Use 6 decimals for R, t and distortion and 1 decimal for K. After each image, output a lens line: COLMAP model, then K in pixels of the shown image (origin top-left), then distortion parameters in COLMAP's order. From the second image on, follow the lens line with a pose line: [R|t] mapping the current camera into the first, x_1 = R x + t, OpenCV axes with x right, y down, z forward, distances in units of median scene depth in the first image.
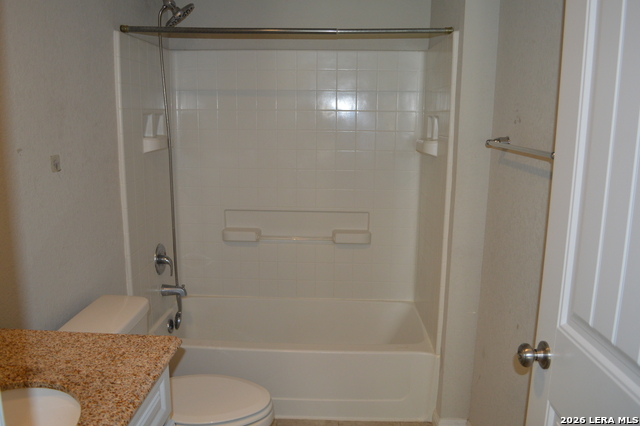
lens RADIAL K [[510.8, 0, 319.4], [0, 510.8, 212.3], [0, 0, 1]] dist [-0.082316, 0.011686]
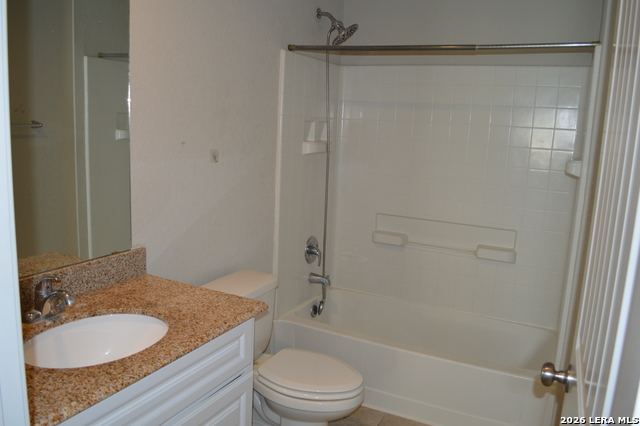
lens RADIAL K [[510.8, 0, 320.8], [0, 510.8, 211.8], [0, 0, 1]] dist [-0.082316, 0.011686]
pose [[0.907557, 0.101561, -0.407463, 0.160560], [-0.113040, 0.993582, -0.004126, 0.010965], [0.404429, 0.049804, 0.913212, -0.033983]]
